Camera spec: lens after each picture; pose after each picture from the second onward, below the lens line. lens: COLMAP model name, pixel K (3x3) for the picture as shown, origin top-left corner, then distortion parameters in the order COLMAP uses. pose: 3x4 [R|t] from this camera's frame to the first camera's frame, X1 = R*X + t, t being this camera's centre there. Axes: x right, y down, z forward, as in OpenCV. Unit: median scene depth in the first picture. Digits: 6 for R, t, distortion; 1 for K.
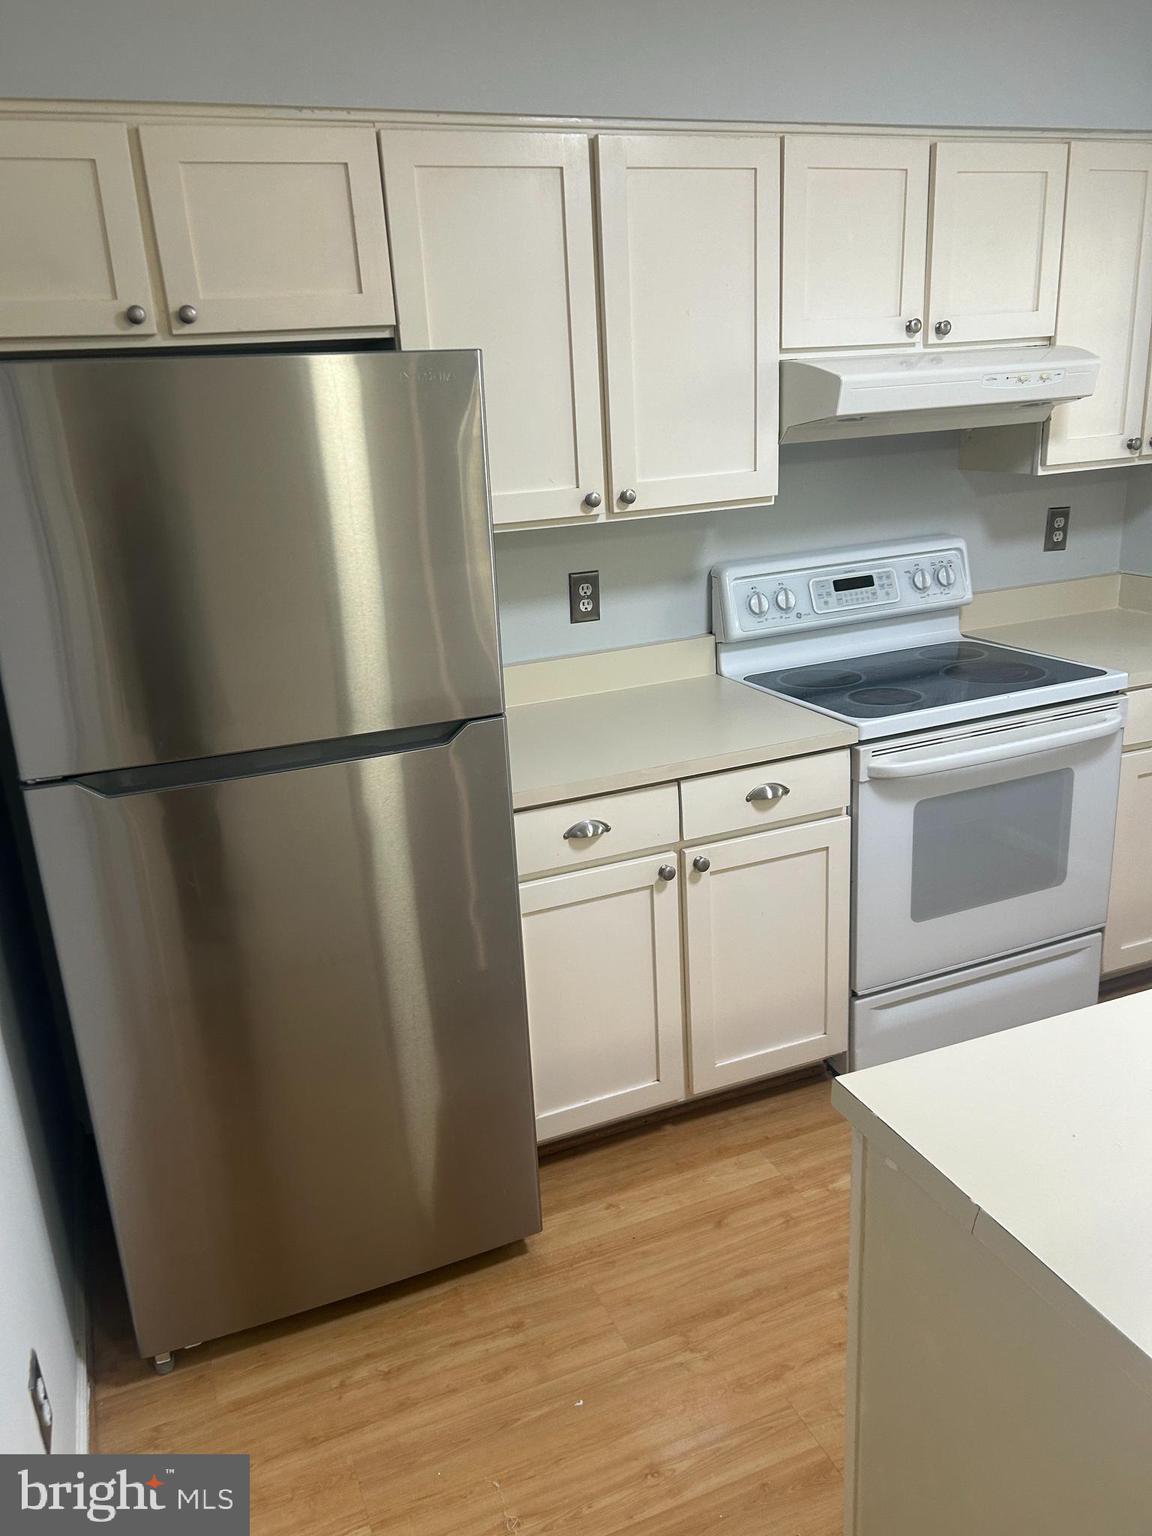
lens RADIAL K [[1156.9, 0, 576.0], [0, 1156.9, 768.0], [0, 0, 1]] dist [0.047206, -0.001631]
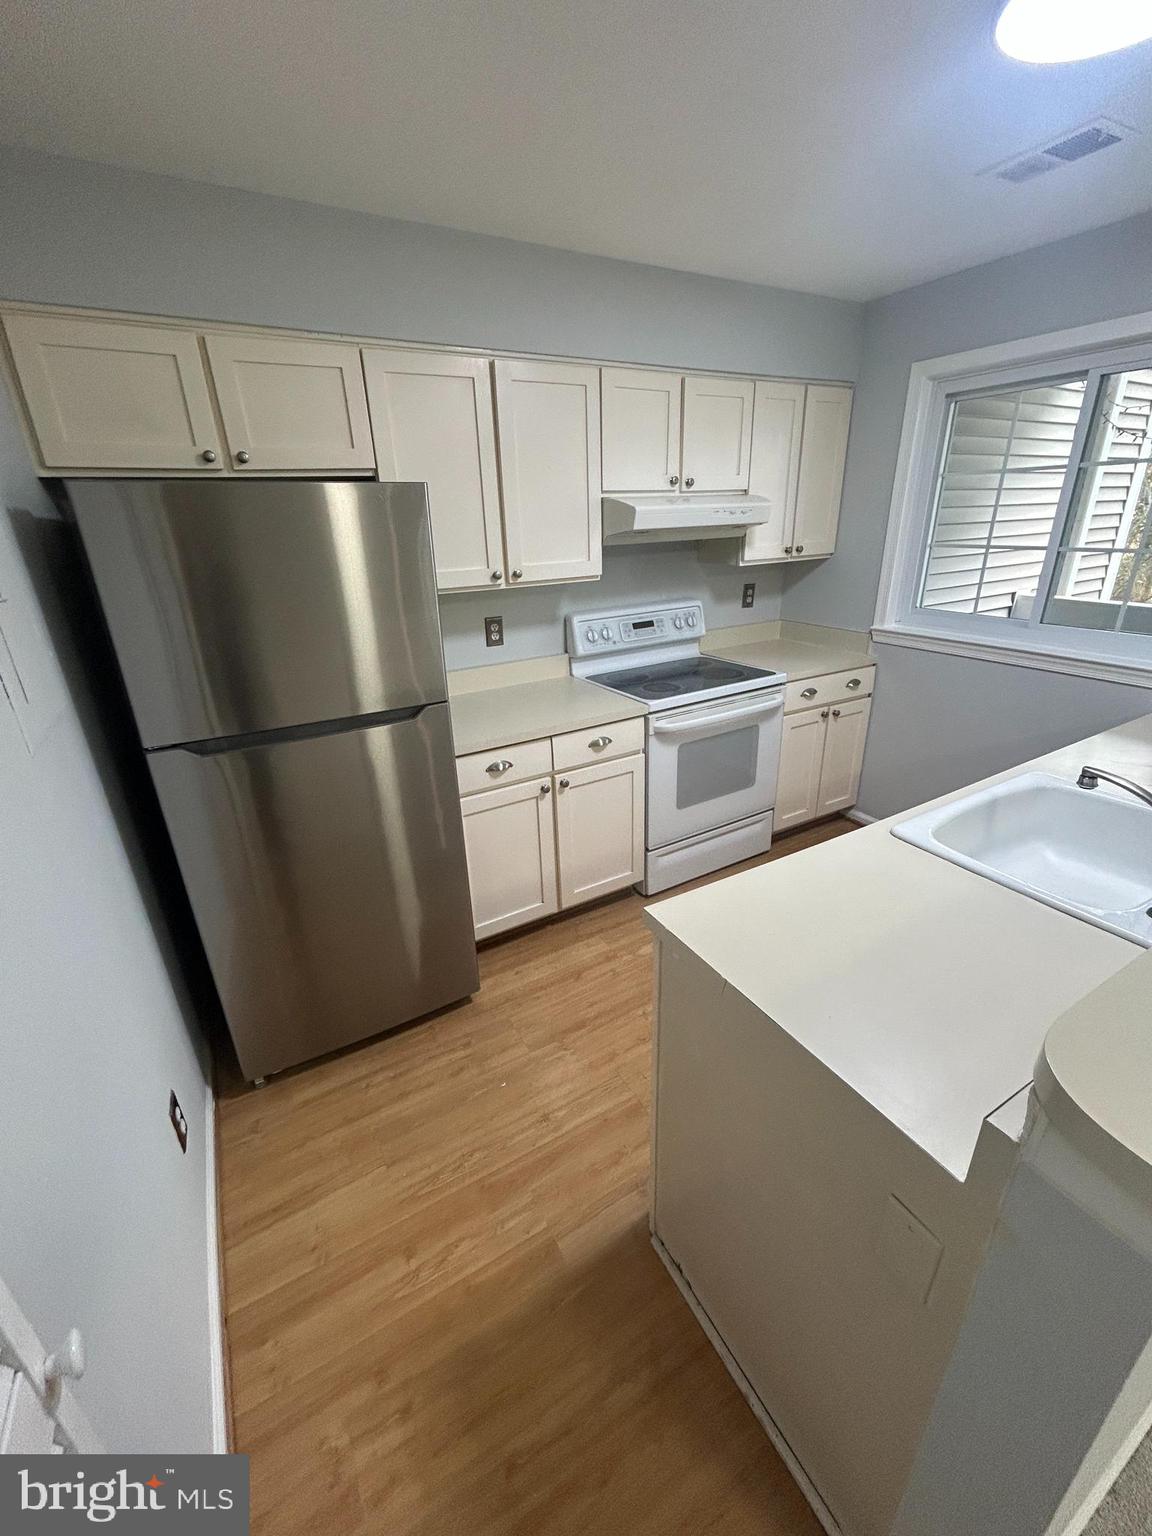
lens RADIAL K [[627.4, 0, 572.9], [0, 627.4, 762.7], [0, 0, 1]] dist [-0.000505, -0.000002]
pose [[0.991668, -0.027740, 0.125800, 0.000775], [0.020564, 0.998106, 0.057983, -0.003990], [-0.127171, -0.054913, 0.990360, 0.043359]]
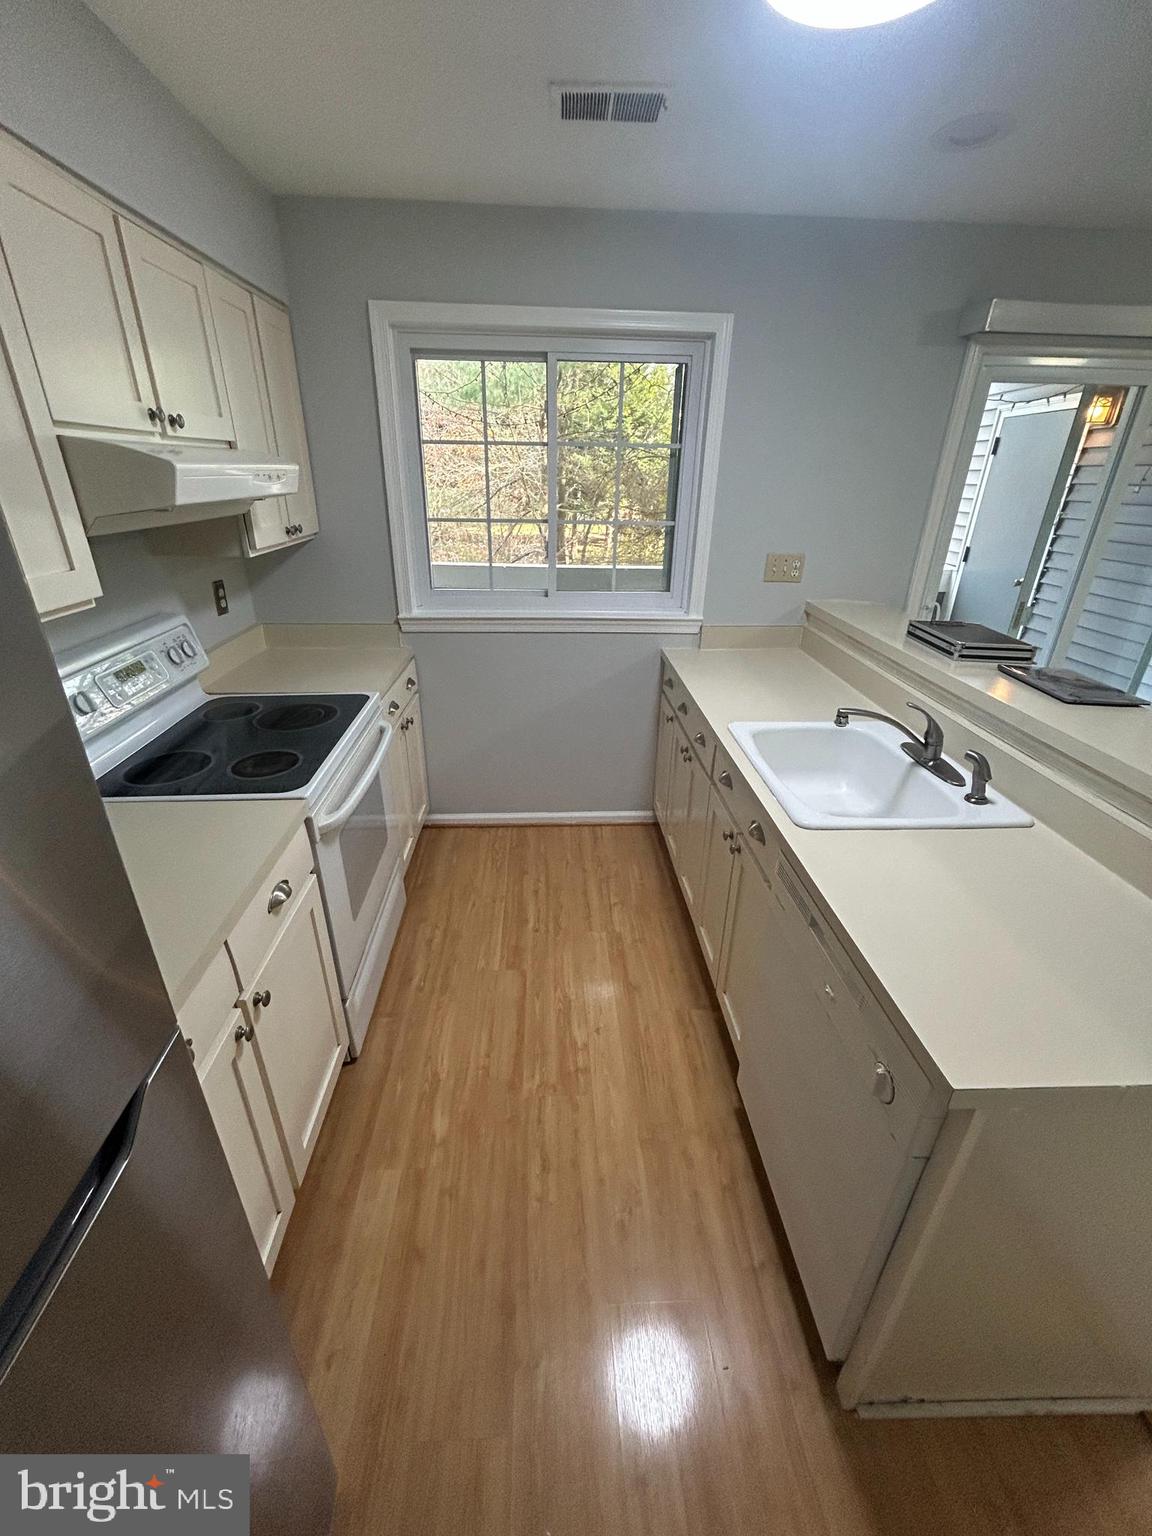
lens RADIAL K [[622.6, 0, 573.3], [0, 622.6, 764.4], [0, 0, 1]] dist [0.001486, 0.000129]
pose [[0.332449, -0.349668, 0.875905, -0.186984], [0.263701, 0.926151, 0.269639, -0.166955], [-0.905505, 0.141336, 0.400106, 0.563022]]
